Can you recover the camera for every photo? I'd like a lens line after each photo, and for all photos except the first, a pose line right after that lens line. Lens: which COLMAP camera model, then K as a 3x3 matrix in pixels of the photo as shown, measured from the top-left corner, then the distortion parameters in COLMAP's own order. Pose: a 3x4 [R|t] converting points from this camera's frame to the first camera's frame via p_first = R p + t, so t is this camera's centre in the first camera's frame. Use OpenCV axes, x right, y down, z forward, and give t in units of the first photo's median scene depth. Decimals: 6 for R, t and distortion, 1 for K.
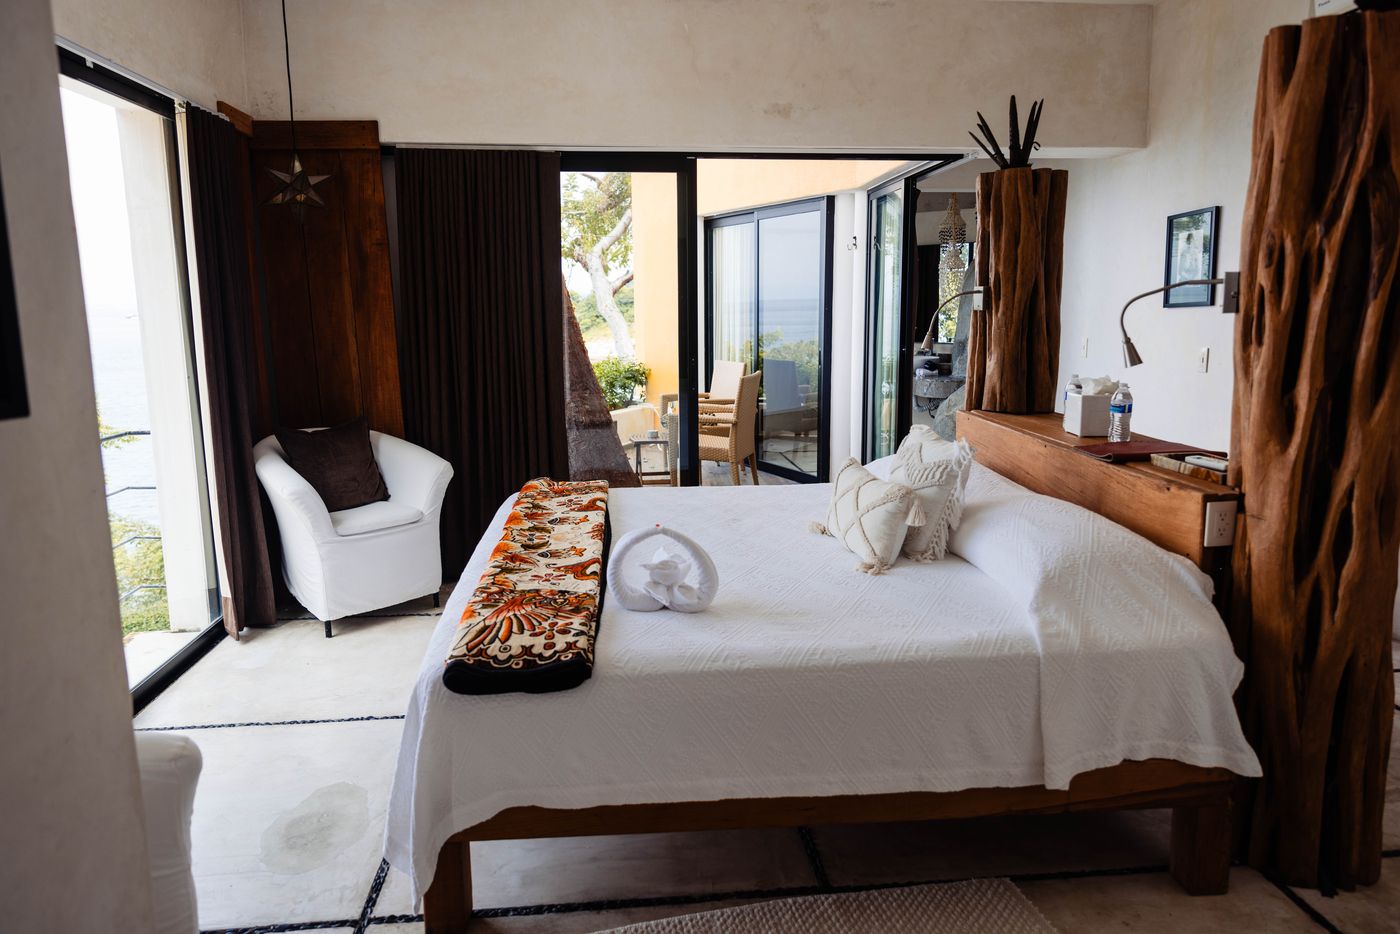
lens RADIAL K [[933.3, 0, 706.9], [0, 933.3, 459.3], [0, 0, 1]] dist [0.007762, -0.003860]
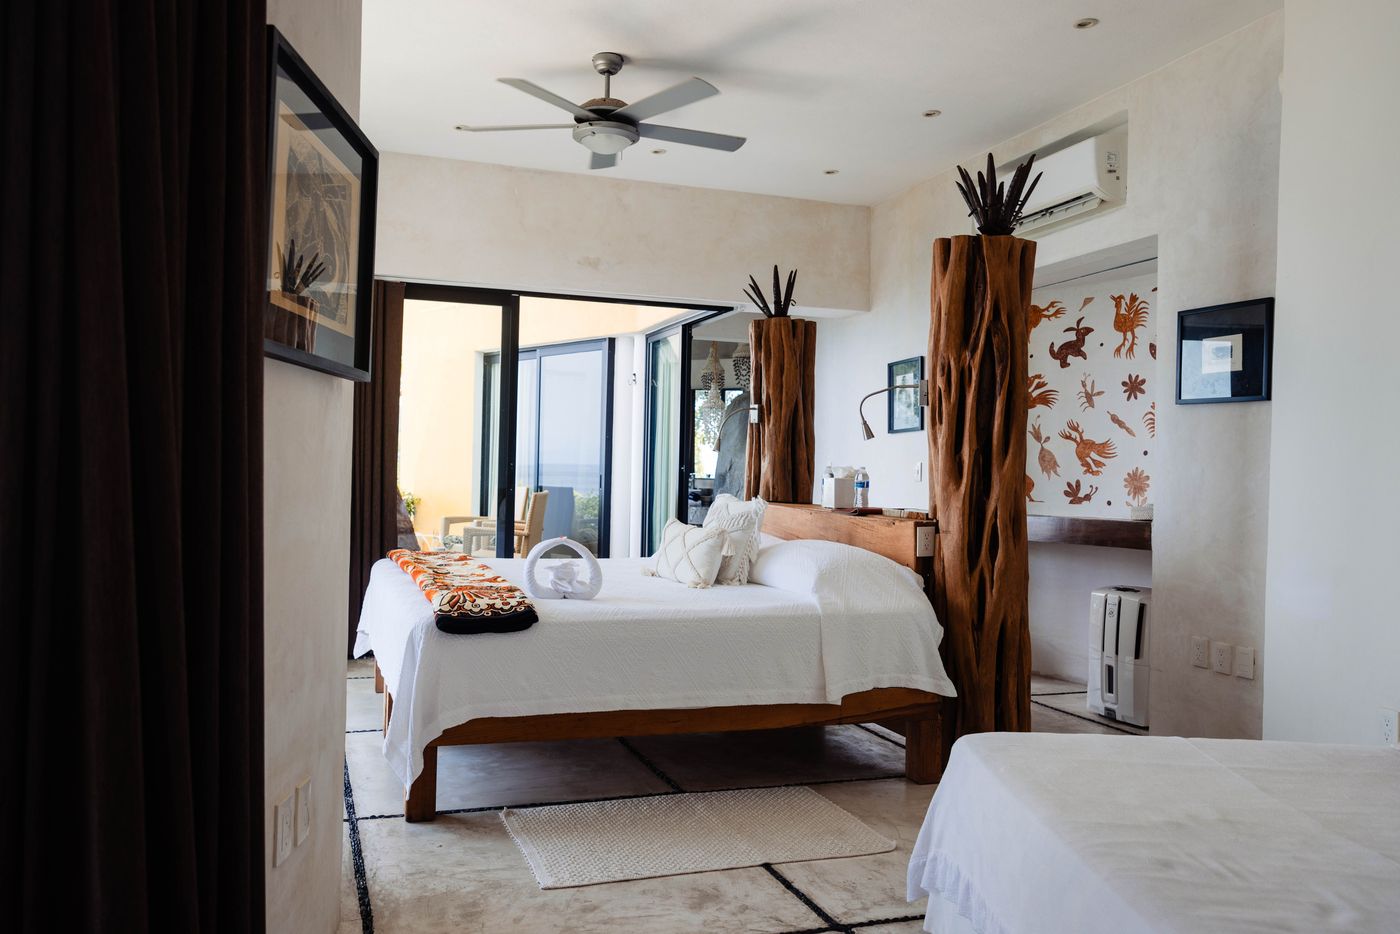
lens RADIAL K [[1054.2, 0, 650.8], [0, 1054.2, 470.1], [0, 0, 1]] dist [0.003589, -0.000440]
pose [[0.974714, 0.029169, 0.221544, -0.278484], [0.007467, 0.986638, -0.162755, 0.232110], [-0.223331, 0.160294, 0.961472, -0.583893]]
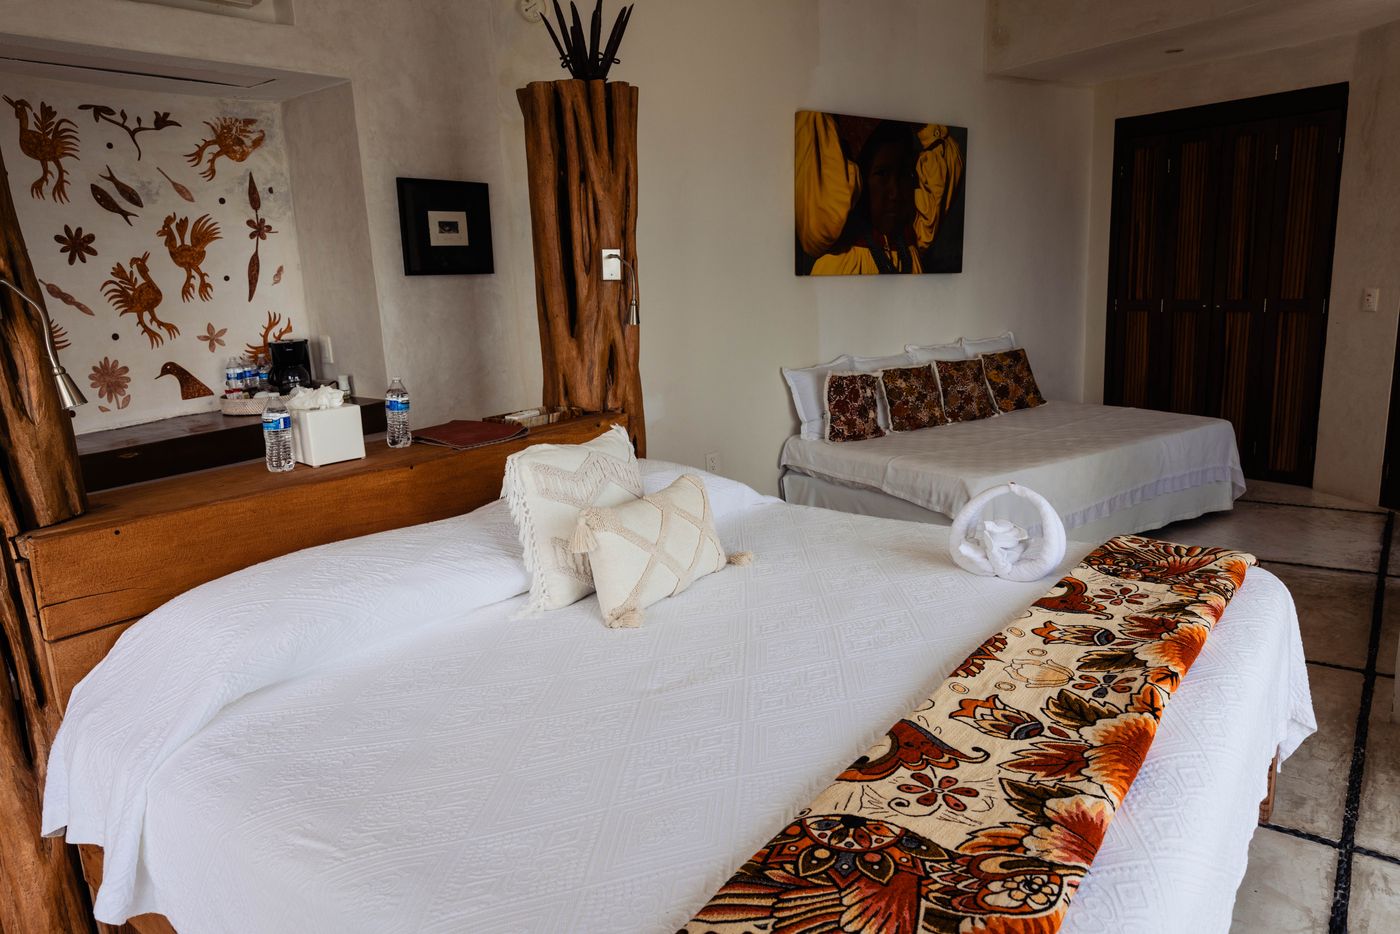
lens RADIAL K [[918.4, 0, 703.0], [0, 918.4, 466.2], [0, 0, 1]] dist [0.009899, -0.003668]
pose [[-0.731169, -0.102343, 0.674476, -0.454664], [0.165872, 0.932342, 0.321285, -0.301129], [-0.661724, 0.346790, -0.664724, 1.833468]]
